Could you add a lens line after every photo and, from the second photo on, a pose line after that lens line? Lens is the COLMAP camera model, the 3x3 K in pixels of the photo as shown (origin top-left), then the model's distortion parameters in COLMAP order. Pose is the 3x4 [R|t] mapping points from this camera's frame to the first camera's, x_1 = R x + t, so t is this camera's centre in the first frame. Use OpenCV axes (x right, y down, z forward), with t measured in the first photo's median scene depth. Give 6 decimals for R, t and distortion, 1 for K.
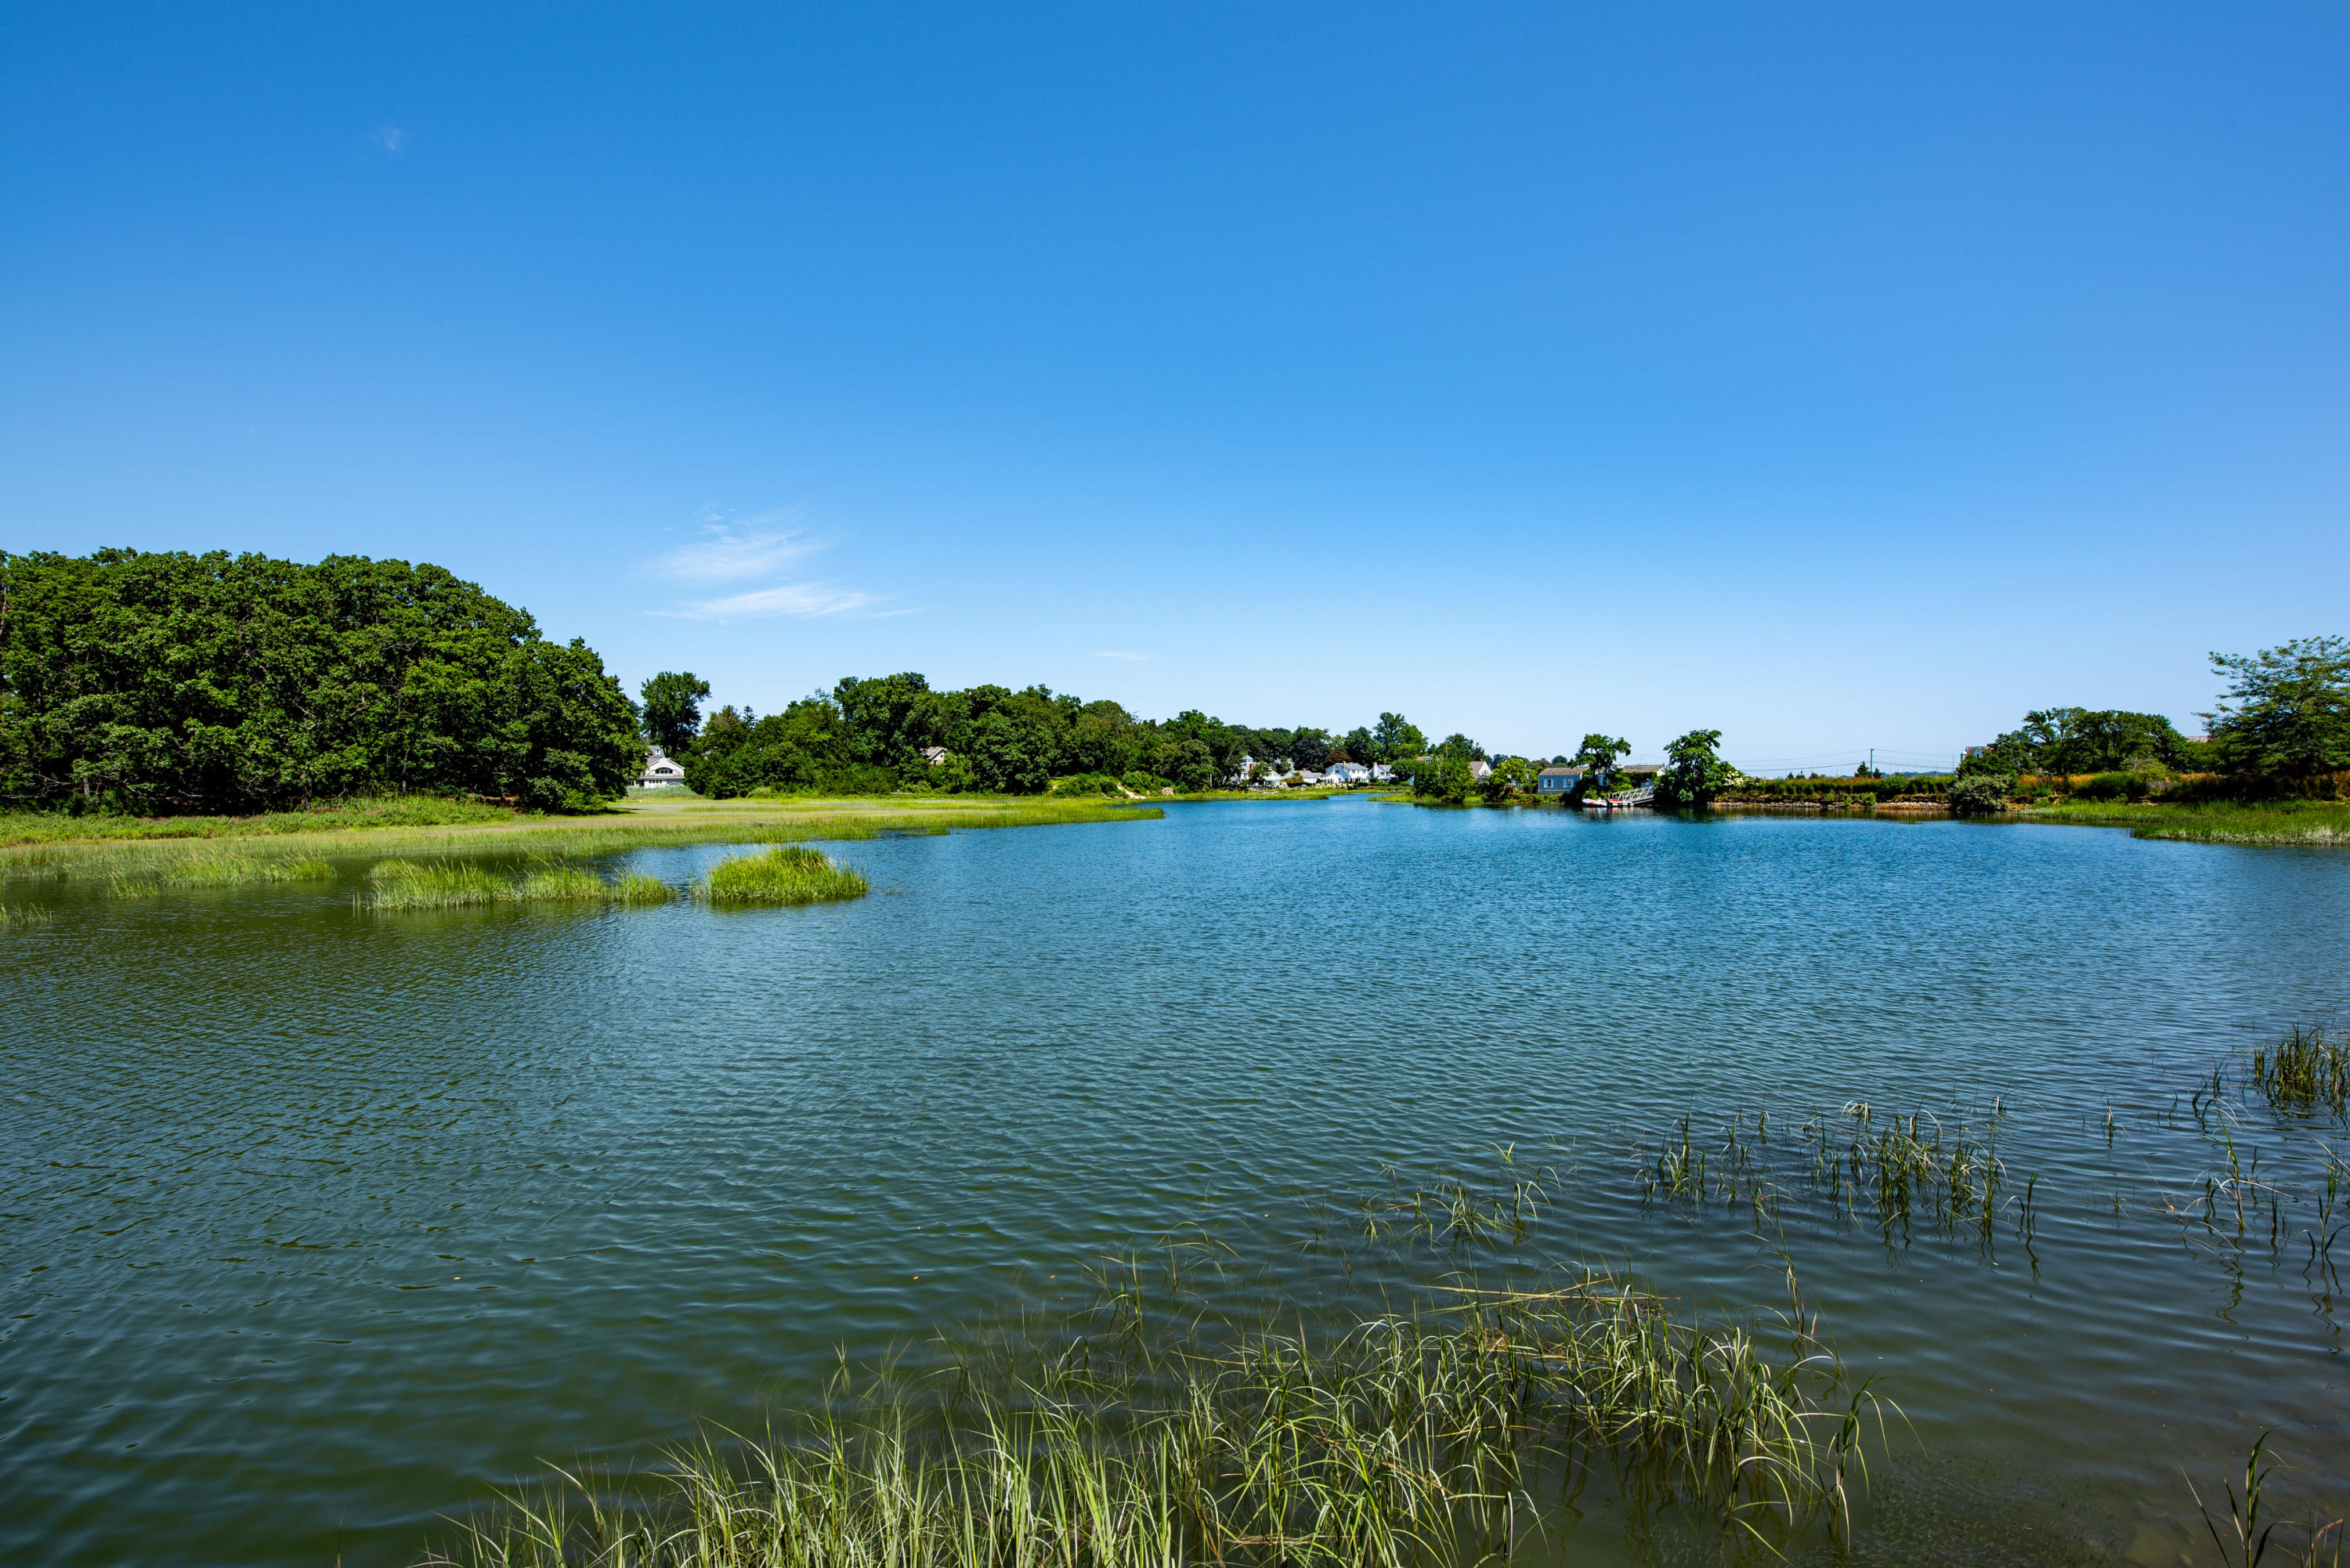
lens RADIAL K [[1007.4, 0, 1175.0], [0, 1007.4, 784.0], [0, 0, 1]] dist [-0.011374, -0.000127]
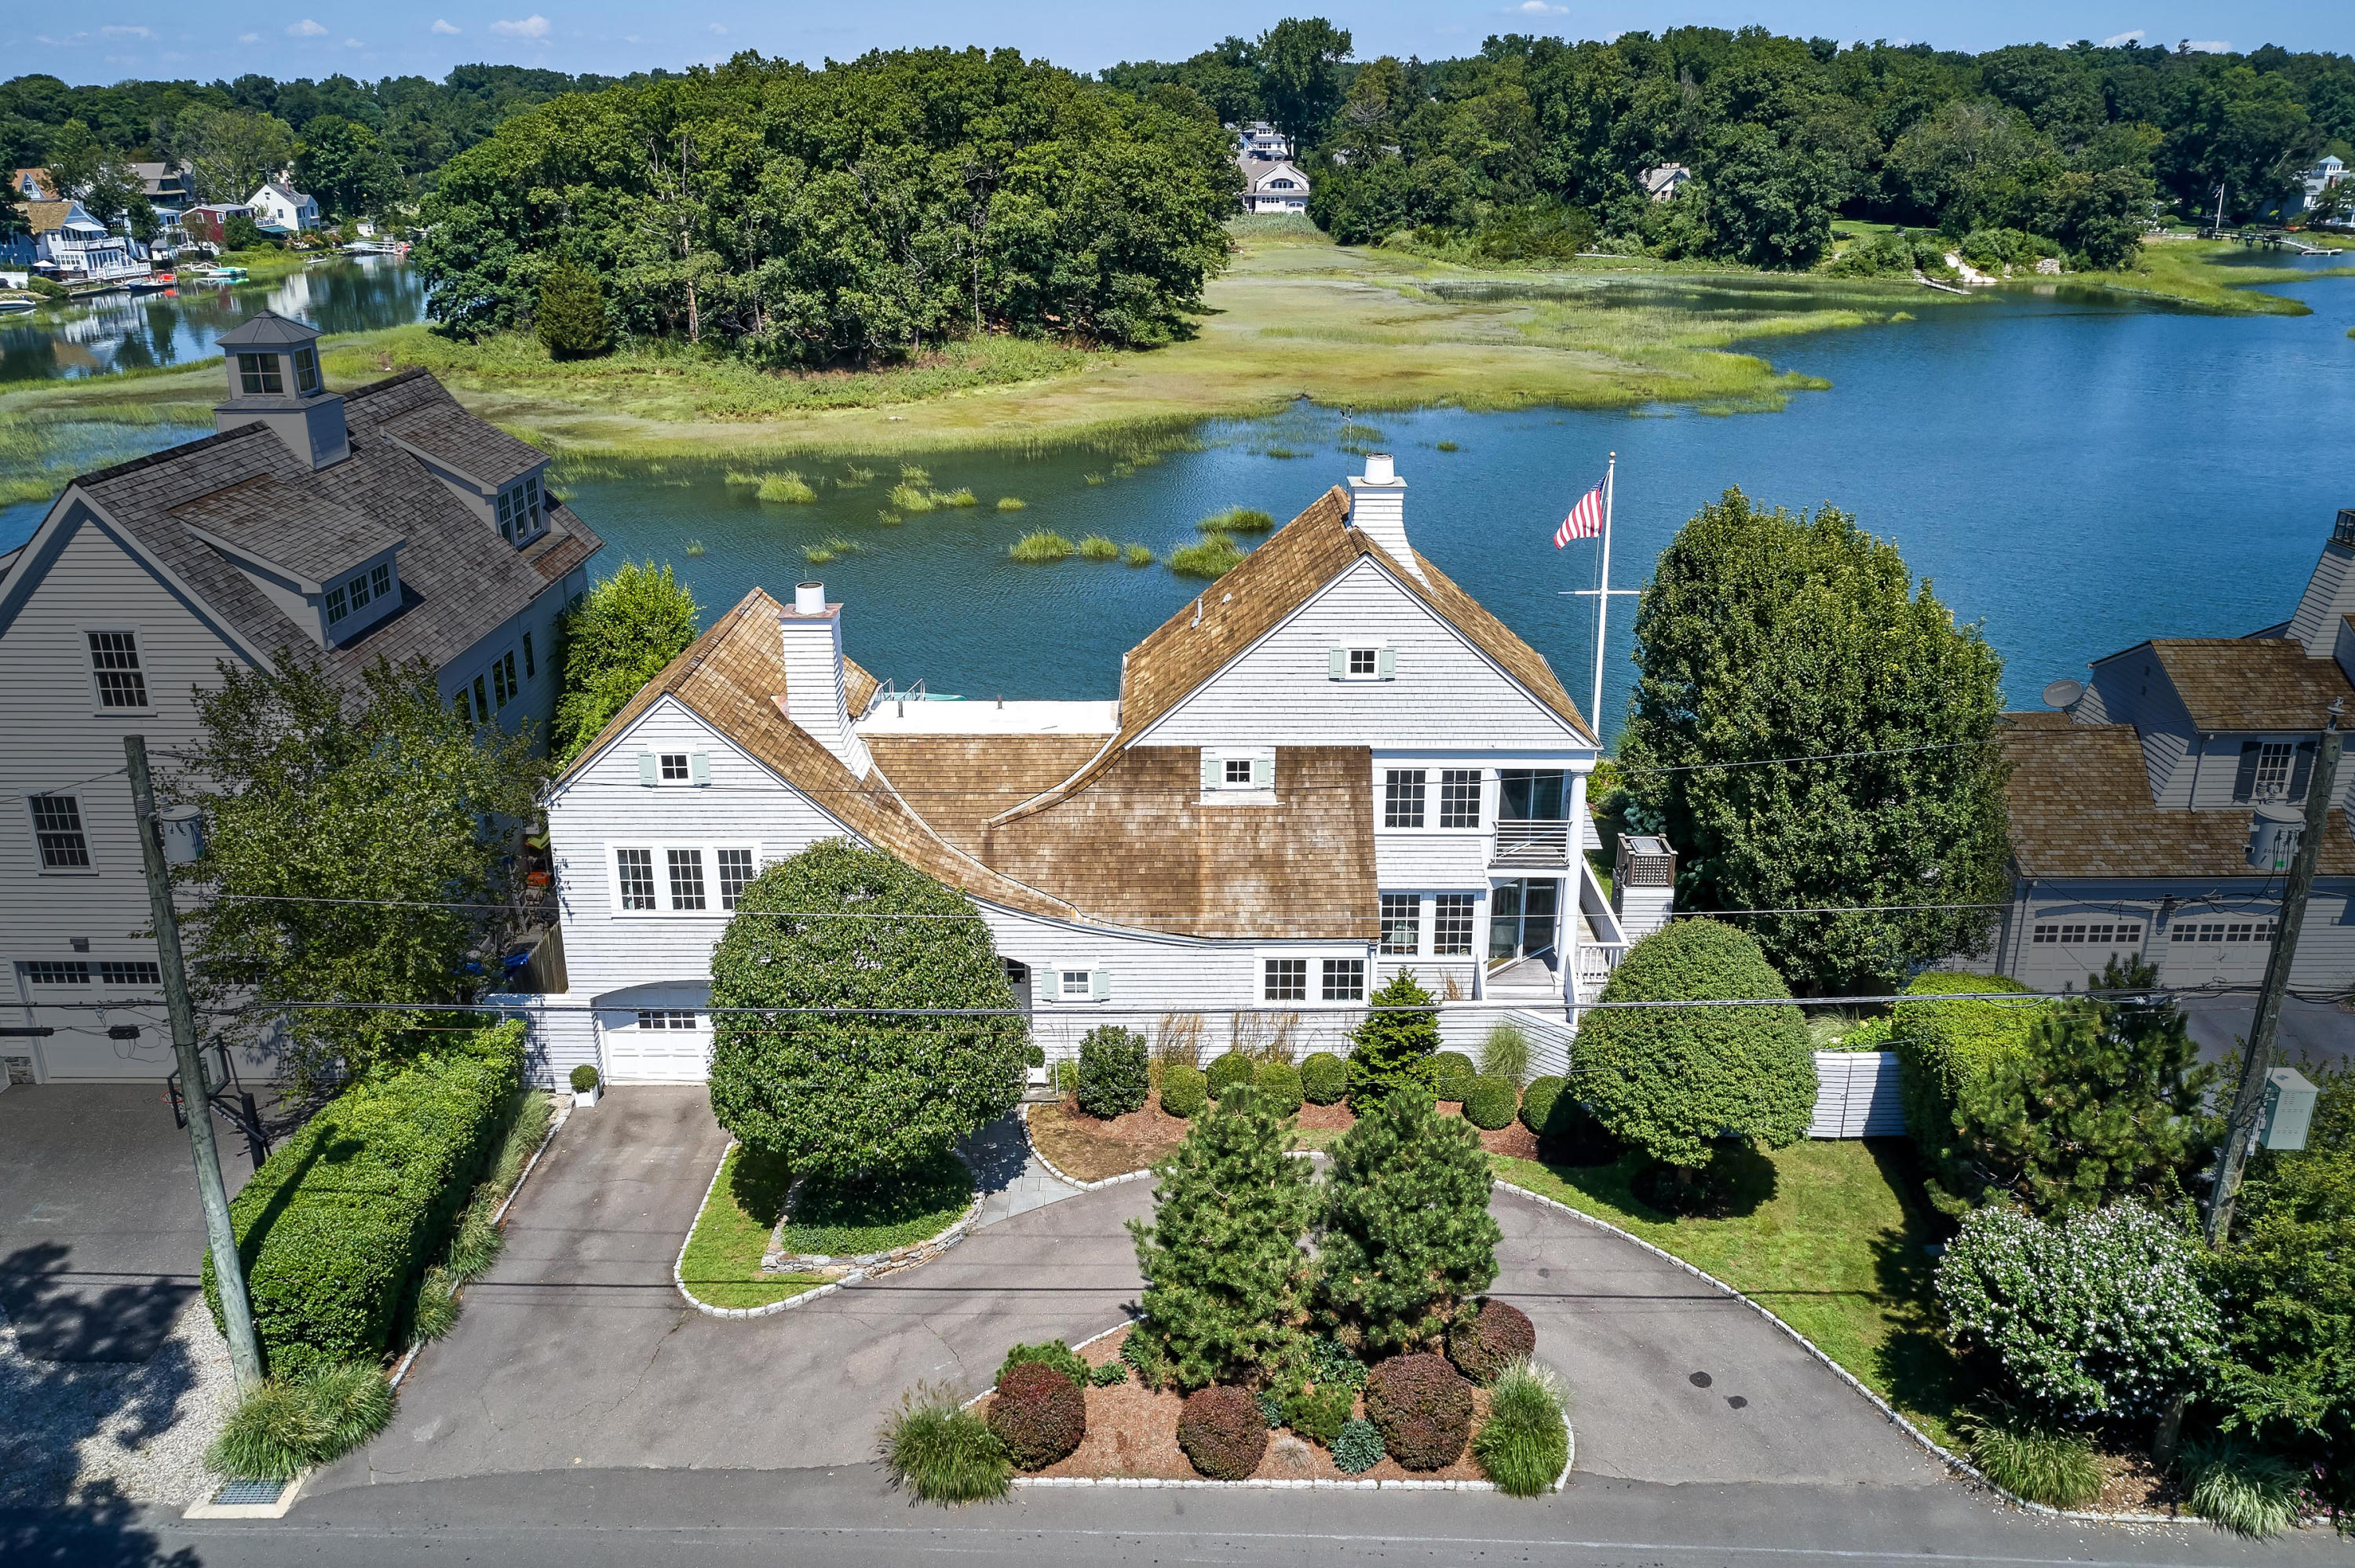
lens RADIAL K [[1838.1, 0, 1177.5], [0, 1838.1, 784.0], [0, 0, 1]] dist [-0.008182, 0.005135]
pose [[0.855607, 0.180460, -0.485151, 0.136526], [-0.004752, 0.939959, 0.341253, -0.074109], [0.517605, -0.289673, 0.805093, -0.193642]]
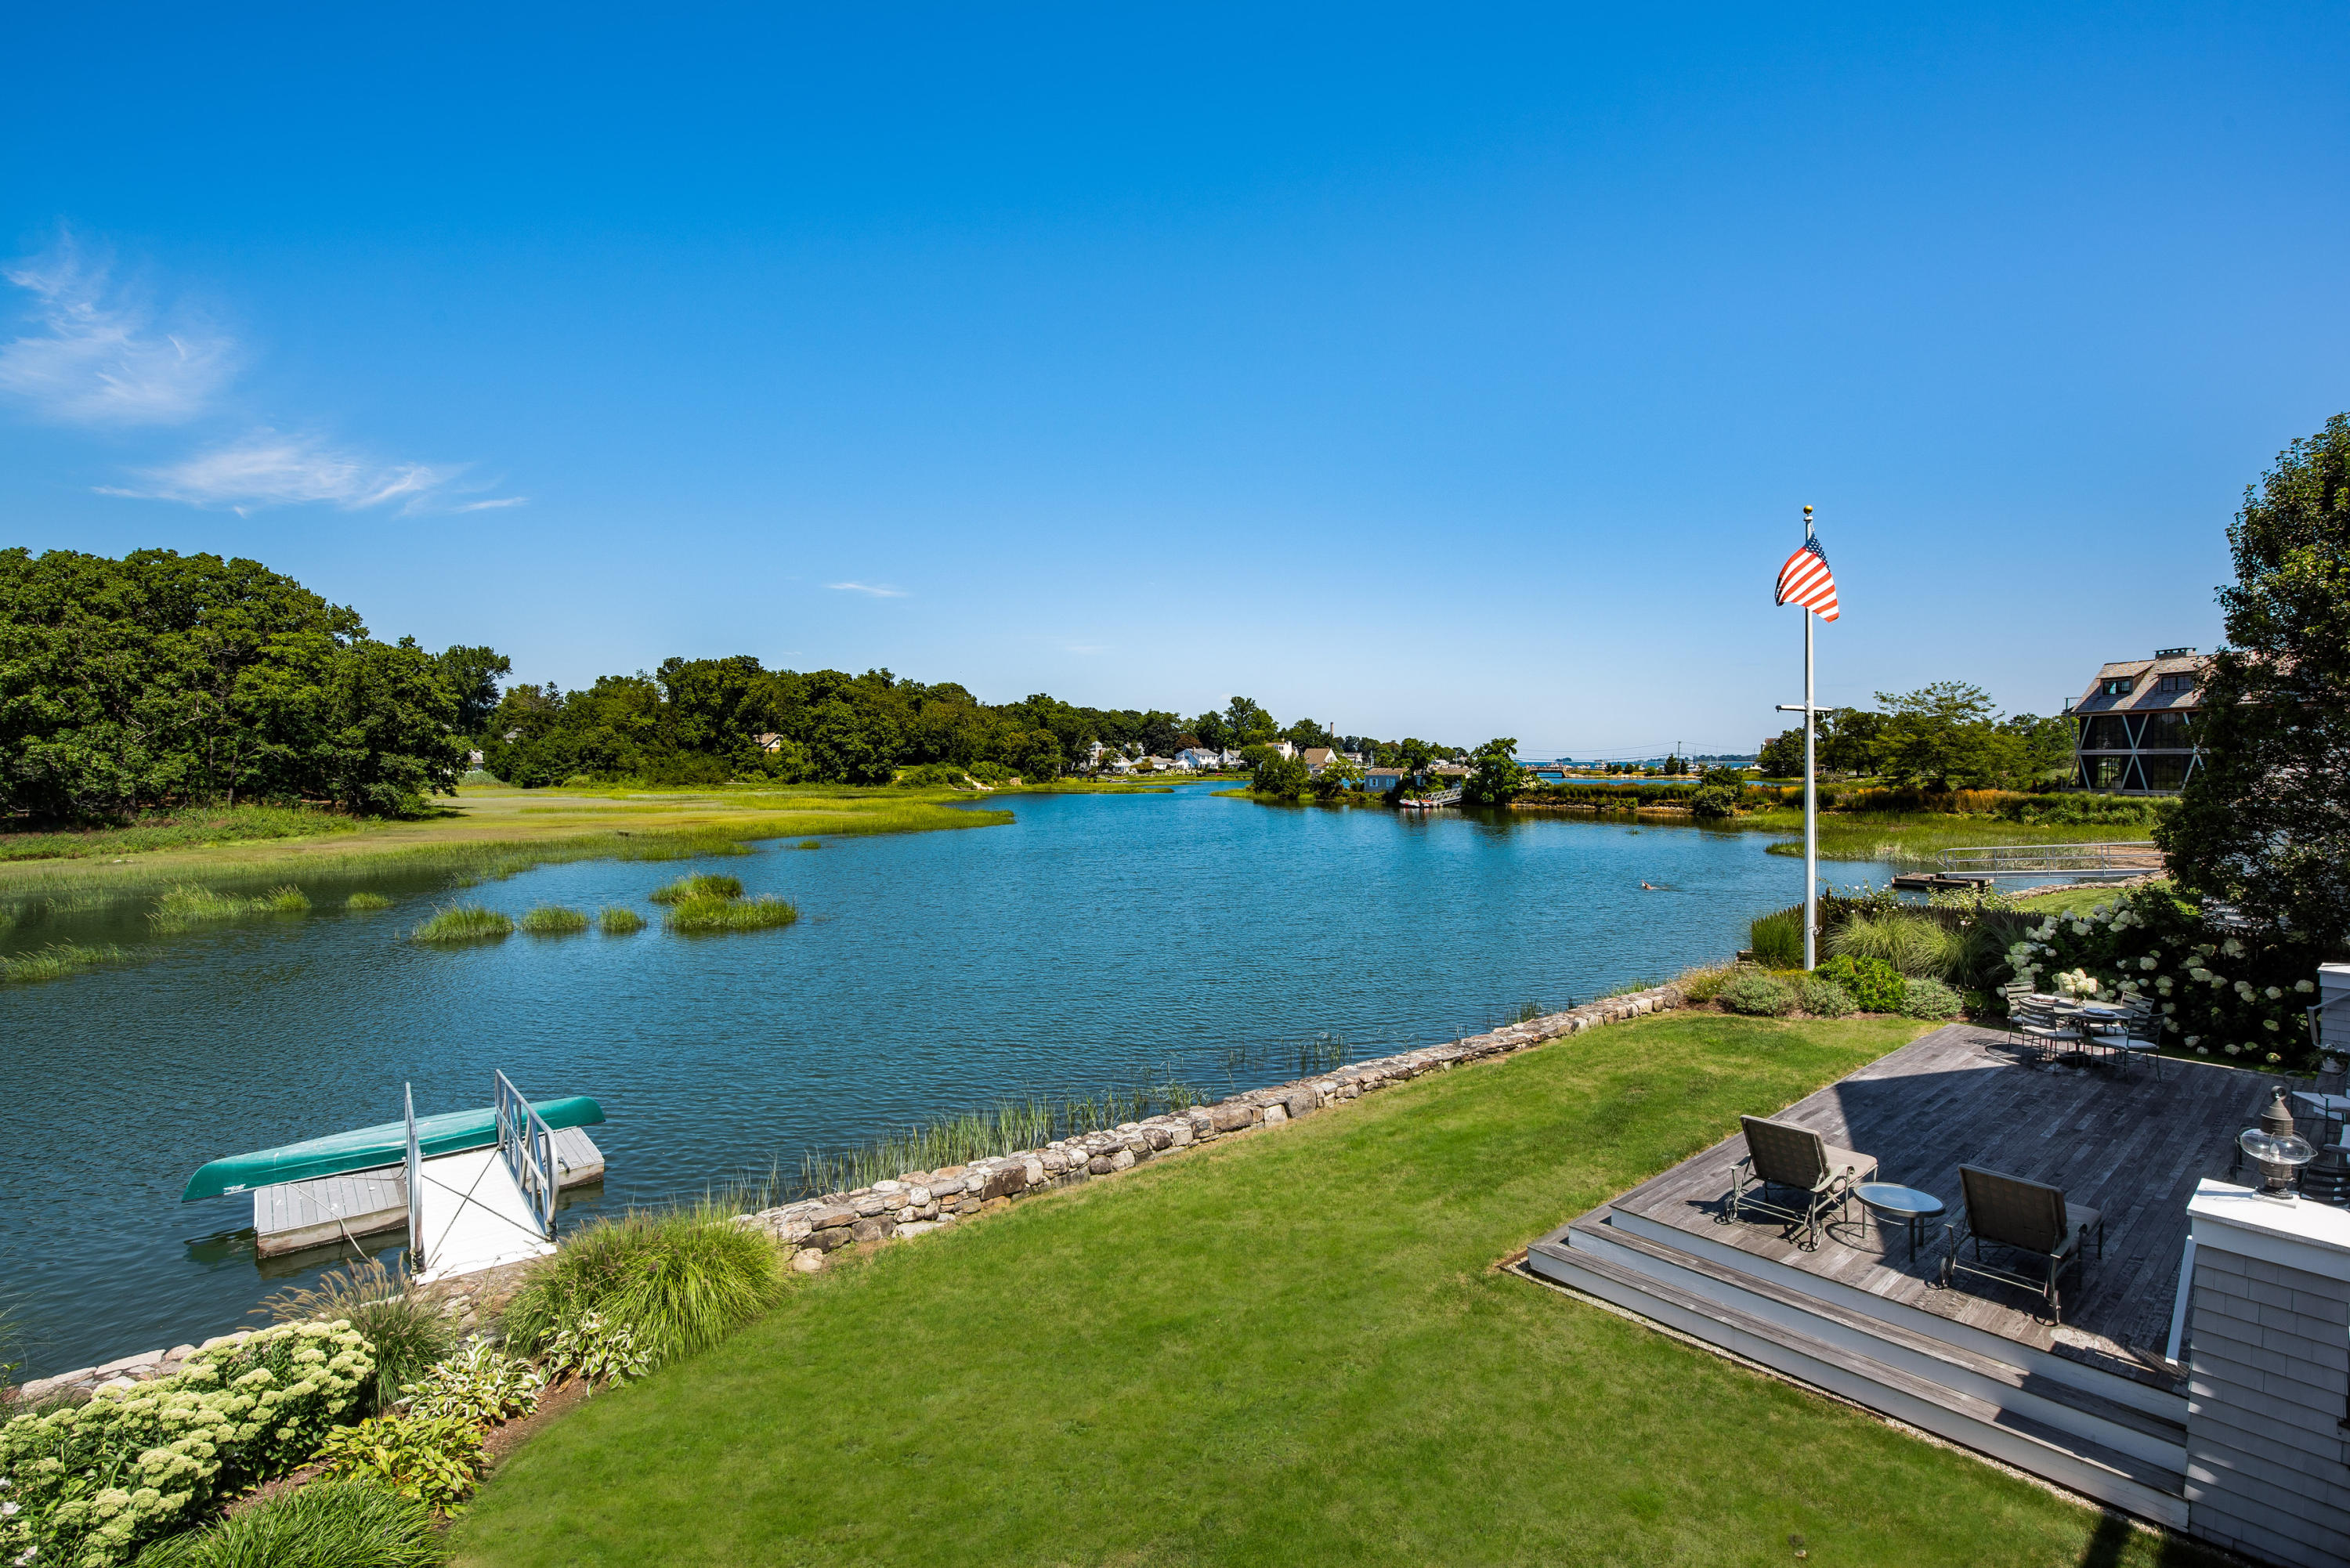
lens RADIAL K [[1057.5, 0, 1175.0], [0, 1057.5, 784.0], [0, 0, 1]] dist [-0.007982, -0.000337]
pose [[0.989577, 0.003234, 0.143969, -0.001851], [-0.006217, 0.999775, 0.020274, -0.013394], [-0.143872, -0.020958, 0.989374, -0.059346]]
